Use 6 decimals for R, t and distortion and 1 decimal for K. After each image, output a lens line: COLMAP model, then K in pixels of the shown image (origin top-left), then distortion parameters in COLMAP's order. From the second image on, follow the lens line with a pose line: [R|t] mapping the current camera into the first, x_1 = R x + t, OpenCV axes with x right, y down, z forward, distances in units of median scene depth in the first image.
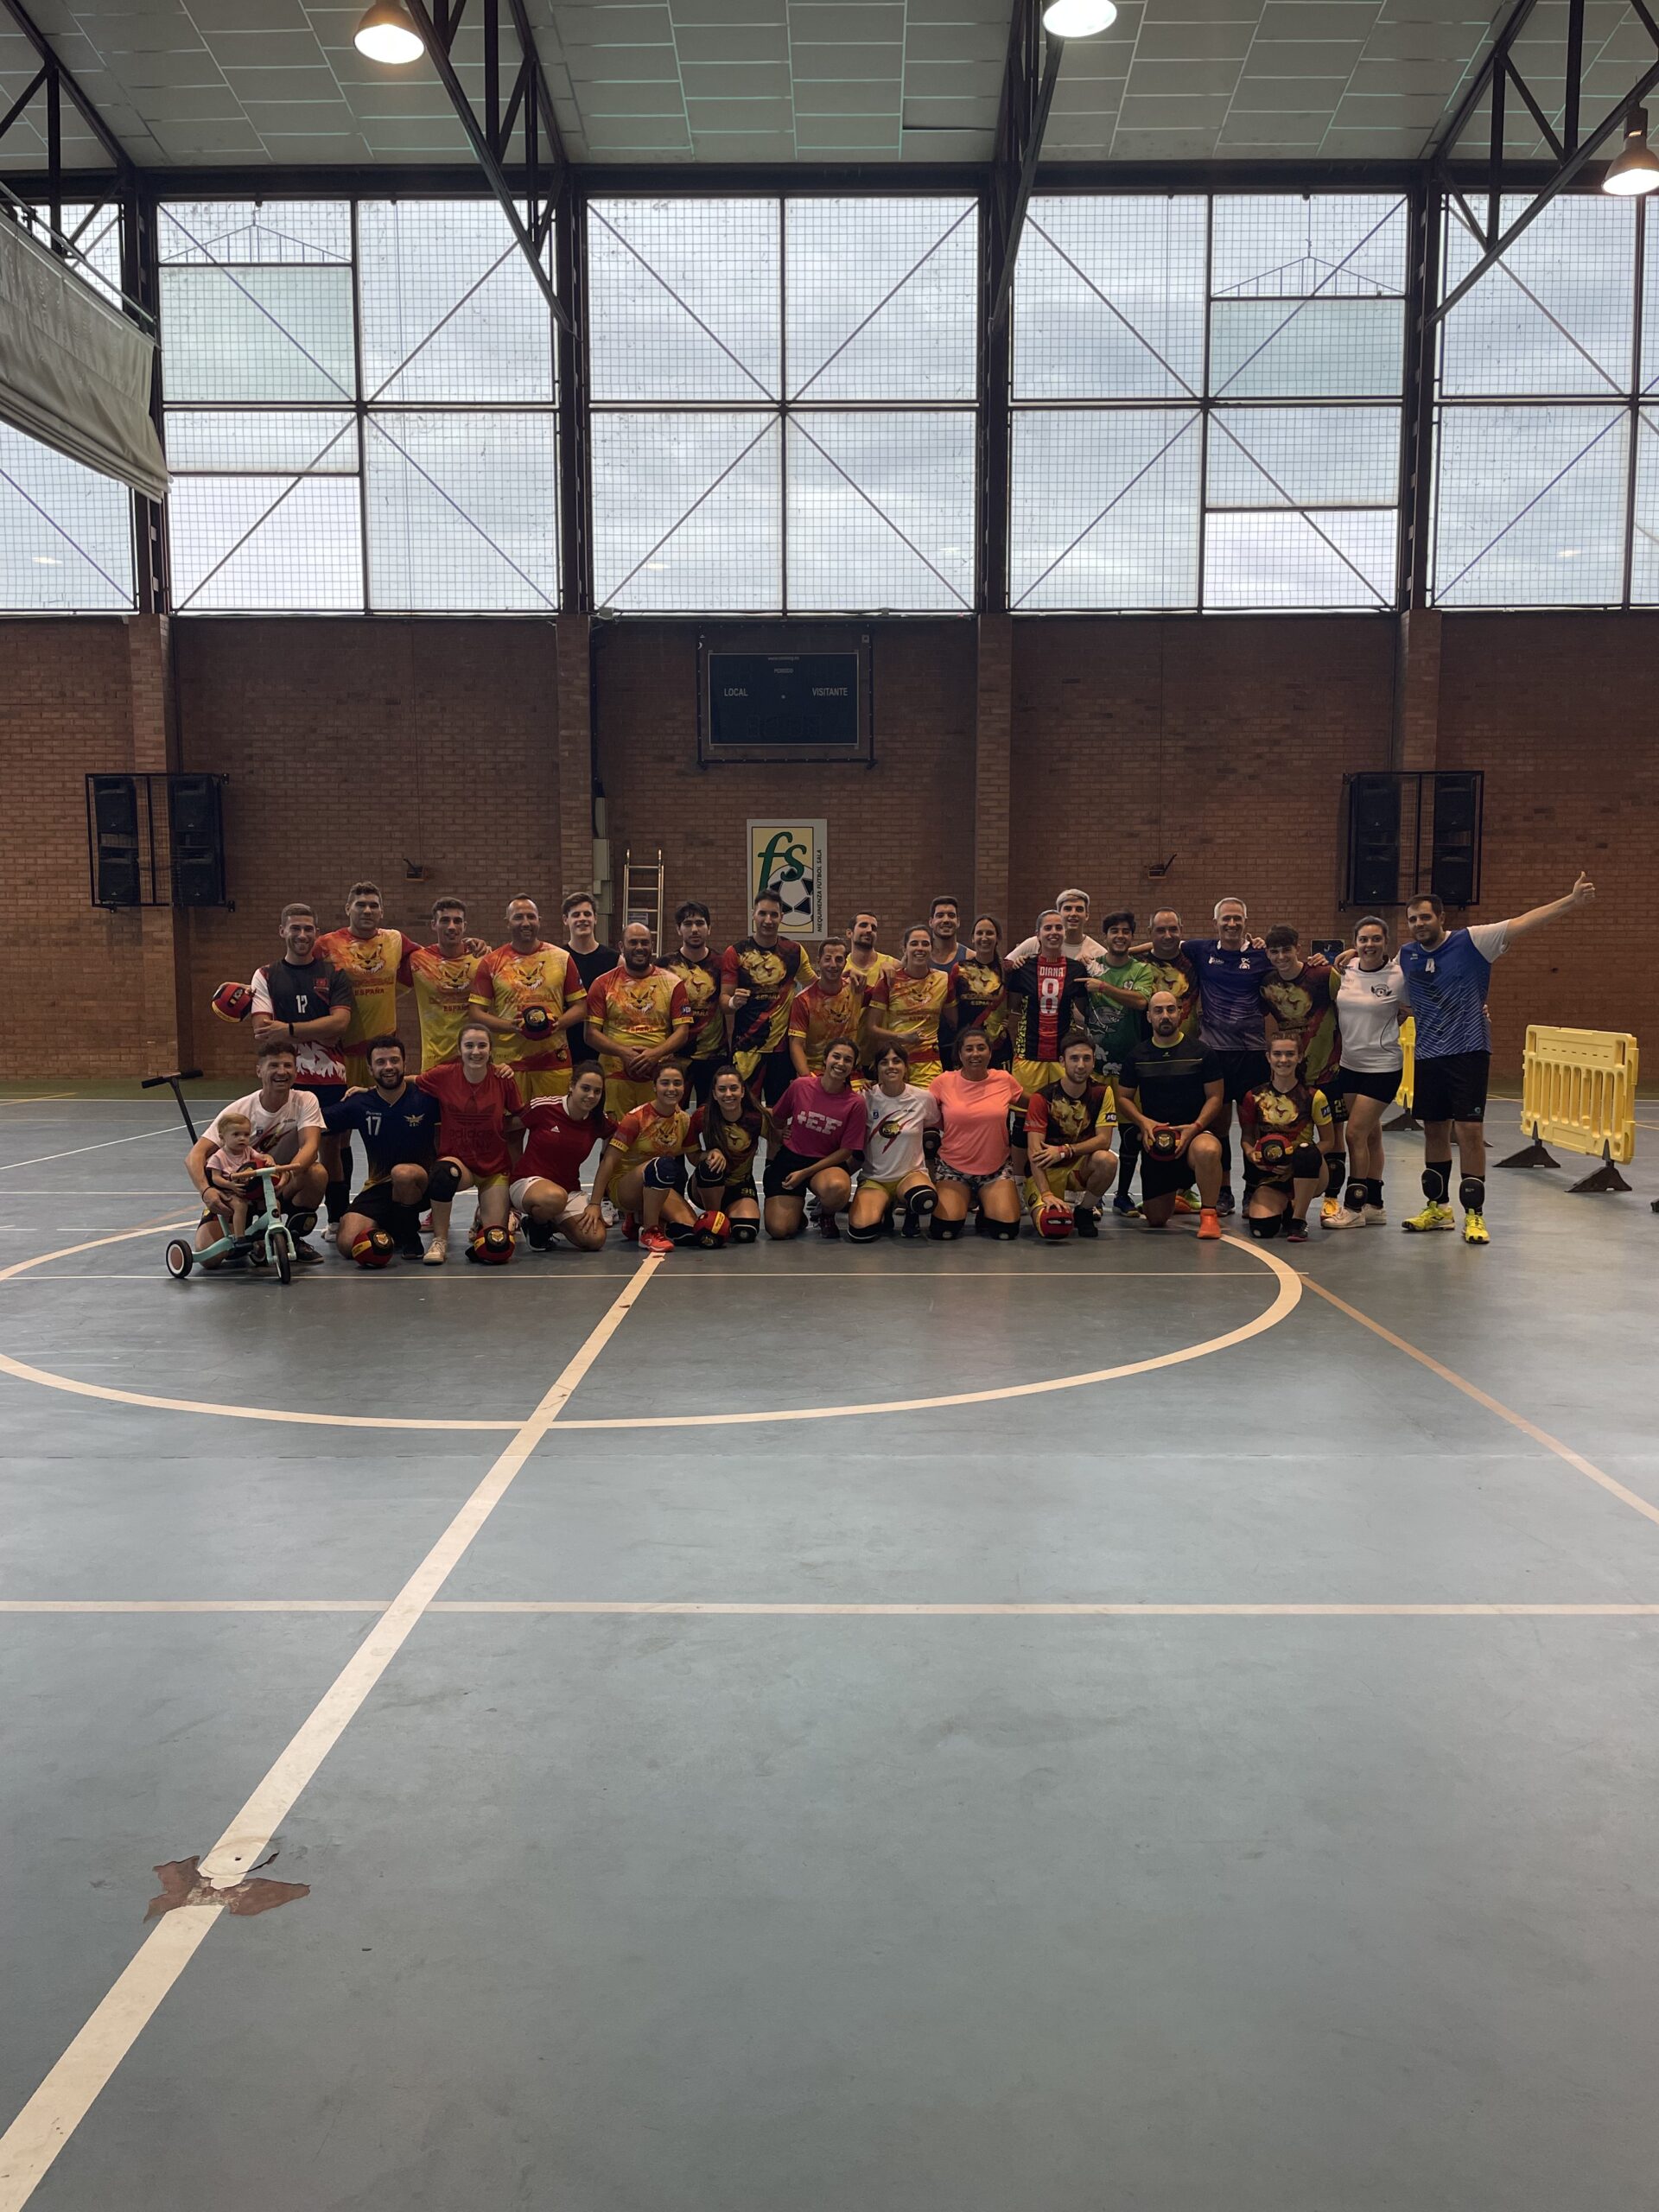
lens RADIAL K [[1790.5, 0, 839.9], [0, 1790.5, 1121.7], [0, 0, 1]] dist [0.089404, -0.138122]
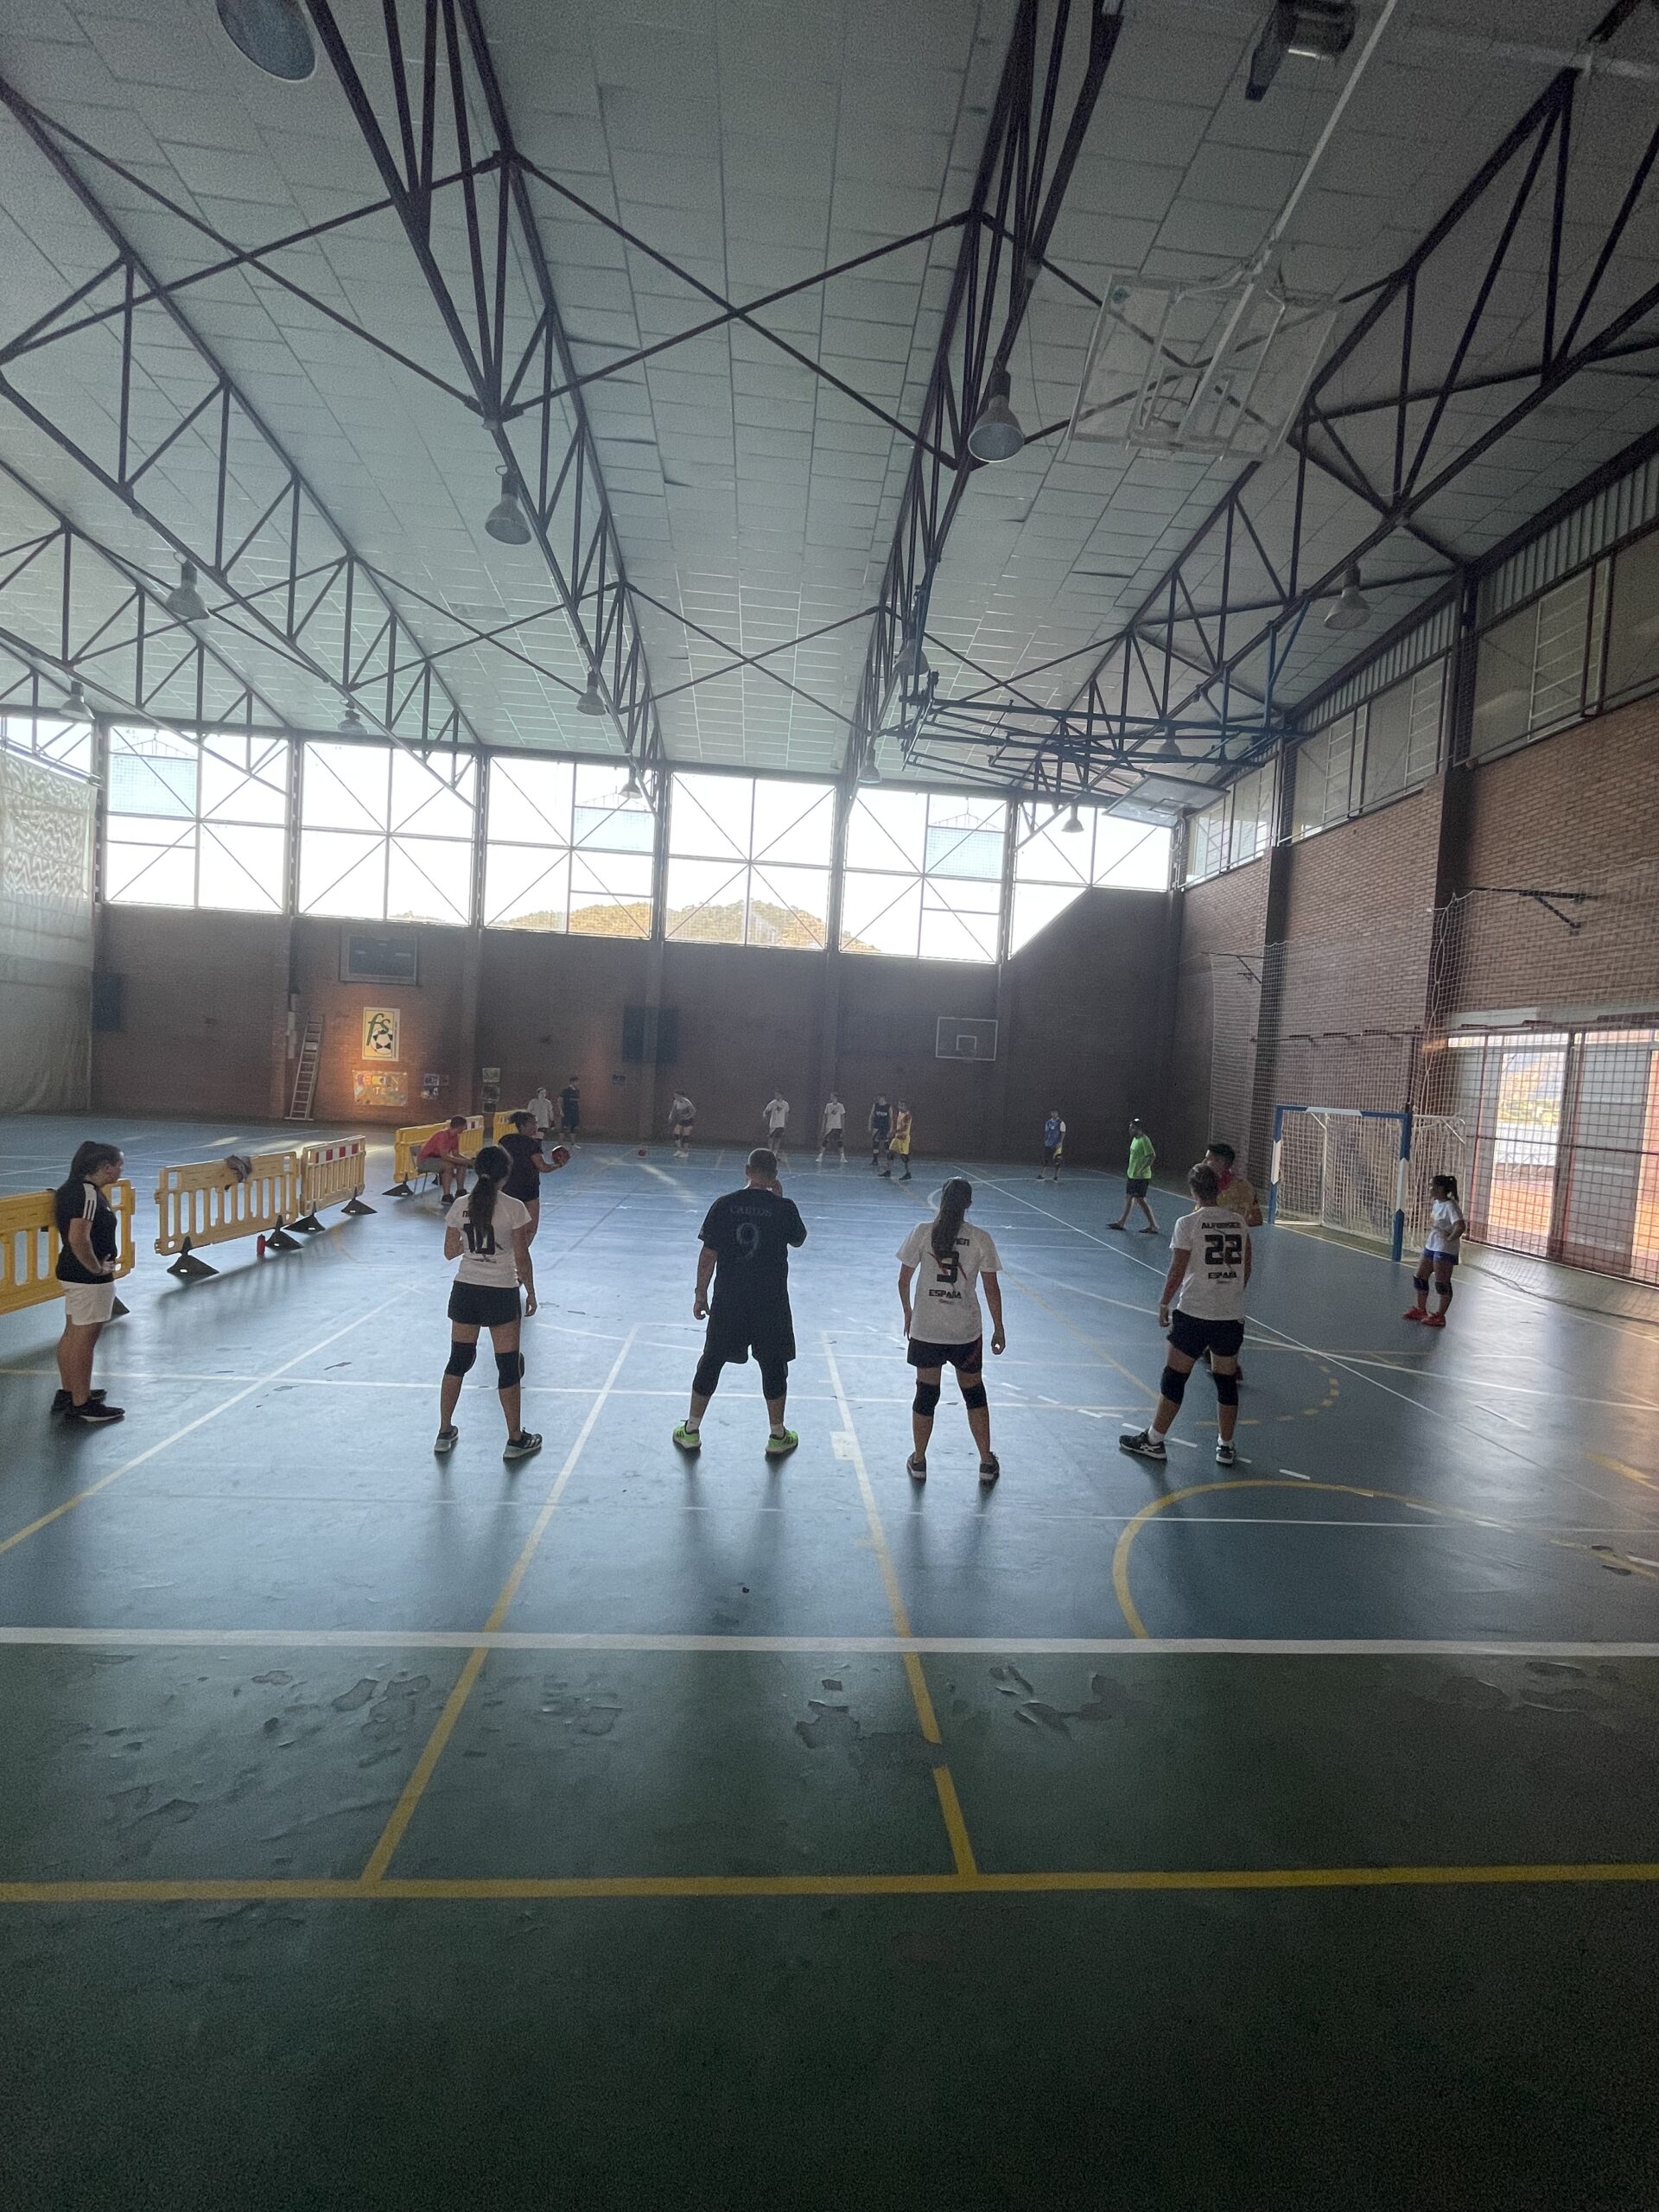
lens RADIAL K [[751.8, 0, 819.2], [0, 751.8, 1127.5], [0, 0, 1]] dist [-0.005497, 0.000036]
pose [[0.996251, 0.060351, 0.061976, 0.258662], [-0.057722, 0.997390, -0.043373, -0.003388], [-0.064432, 0.039633, 0.997135, 0.005036]]
